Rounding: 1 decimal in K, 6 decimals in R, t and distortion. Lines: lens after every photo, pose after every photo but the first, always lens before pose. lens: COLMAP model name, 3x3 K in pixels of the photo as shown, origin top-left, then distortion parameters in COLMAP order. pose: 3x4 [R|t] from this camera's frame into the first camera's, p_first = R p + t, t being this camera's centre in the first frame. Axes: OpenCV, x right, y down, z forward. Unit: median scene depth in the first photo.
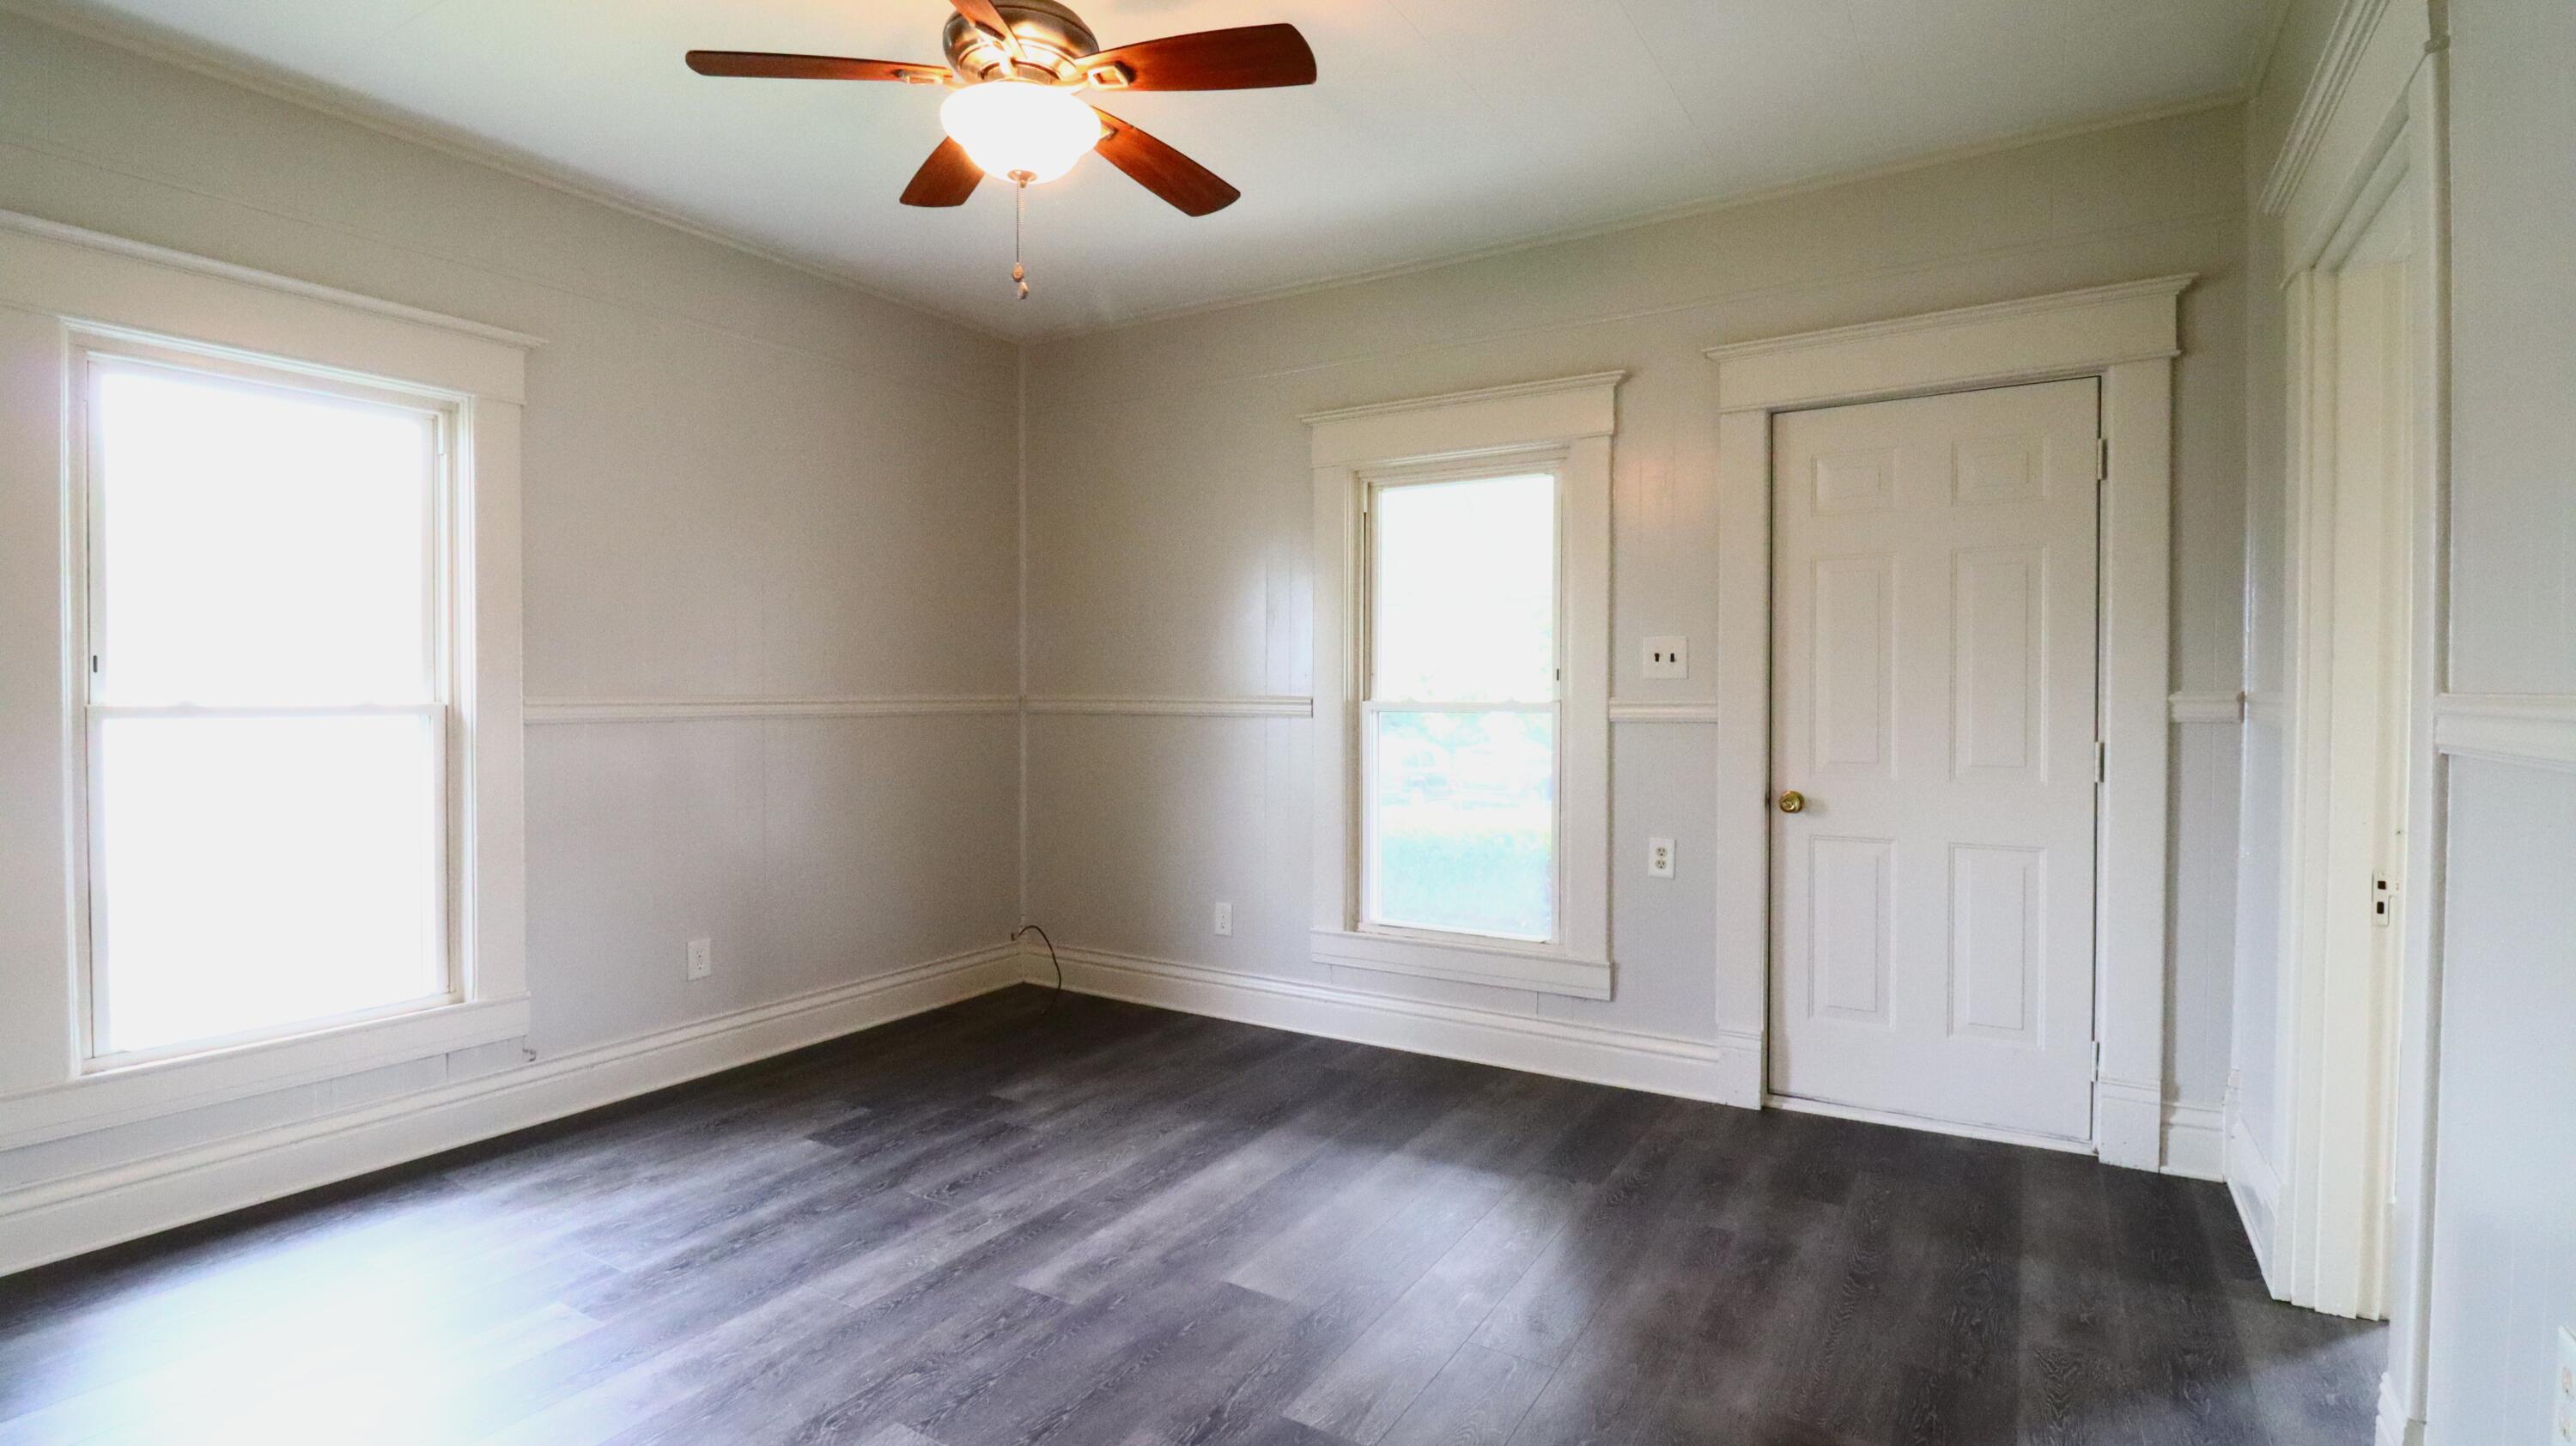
lens RADIAL K [[1197.6, 0, 1277.3], [0, 1197.6, 722.4], [0, 0, 1]] dist [-0.014404, -0.003788]
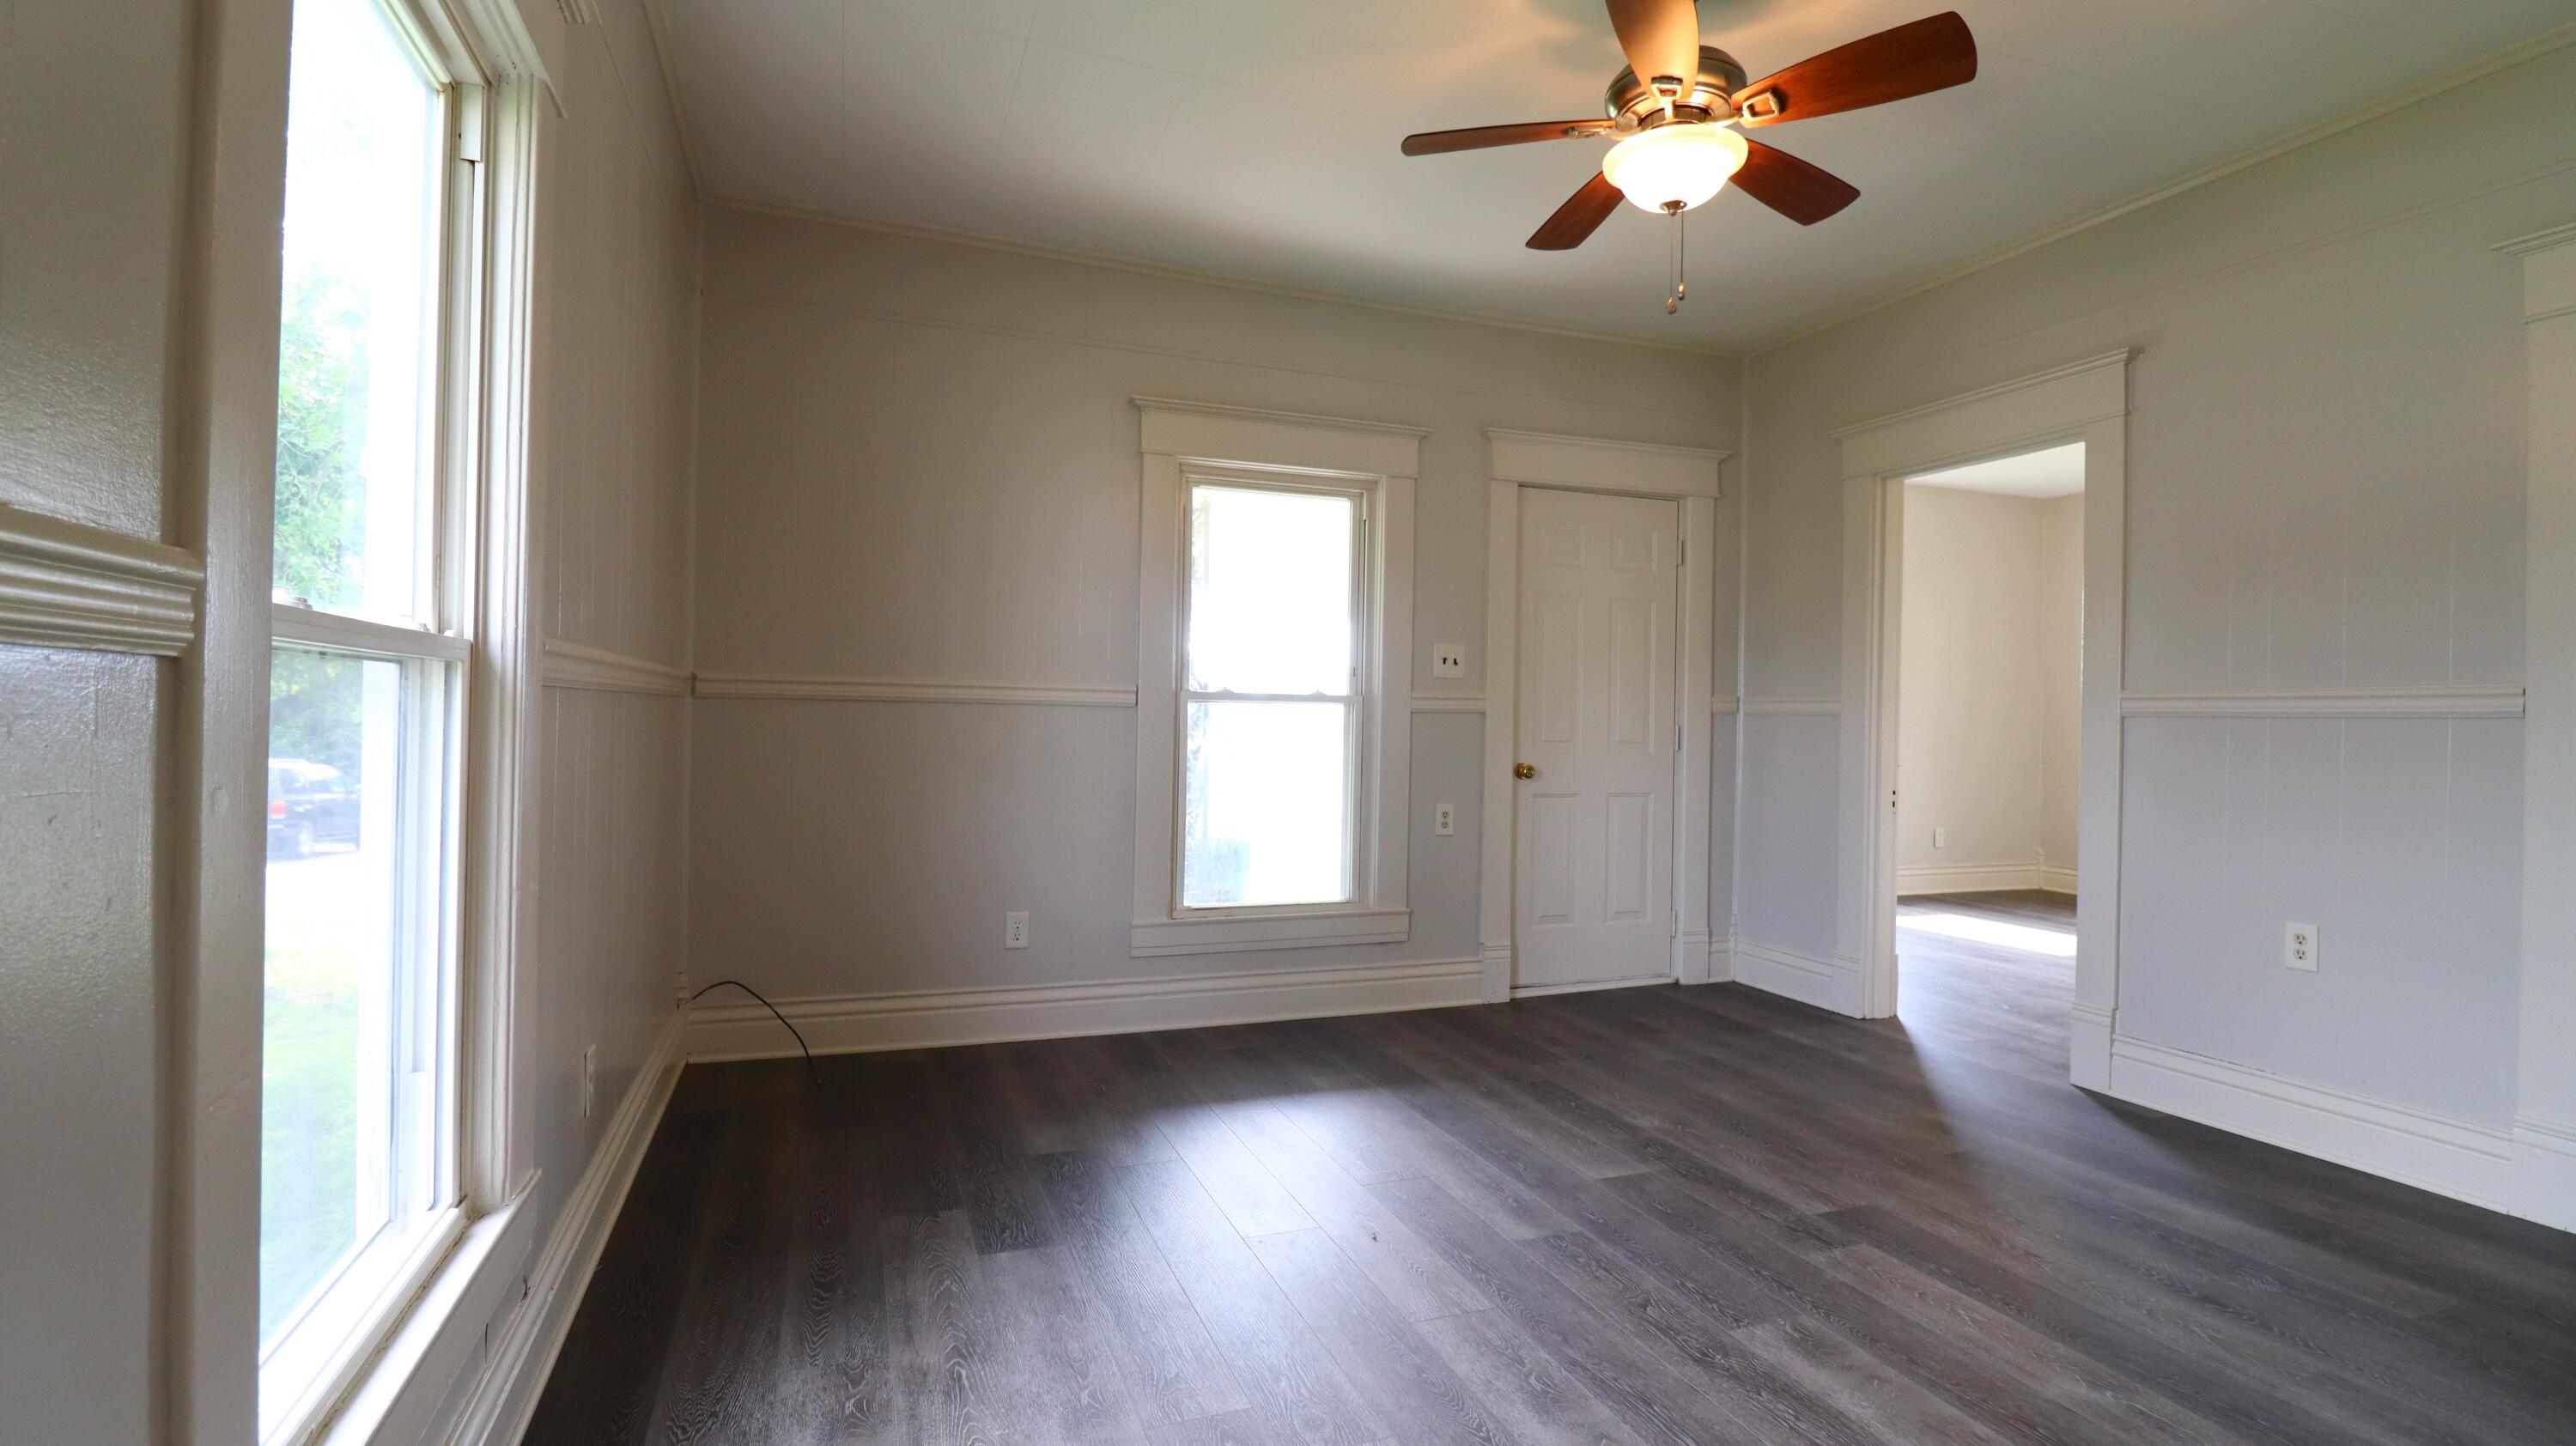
lens RADIAL K [[1197.6, 0, 1283.1], [0, 1197.6, 725.3], [0, 0, 1]] dist [-0.014404, -0.003788]
pose [[0.615086, 0.004509, 0.788447, -0.863620], [0.004479, 0.999948, -0.009213, 0.026932], [-0.788448, 0.009199, 0.615033, 0.391440]]
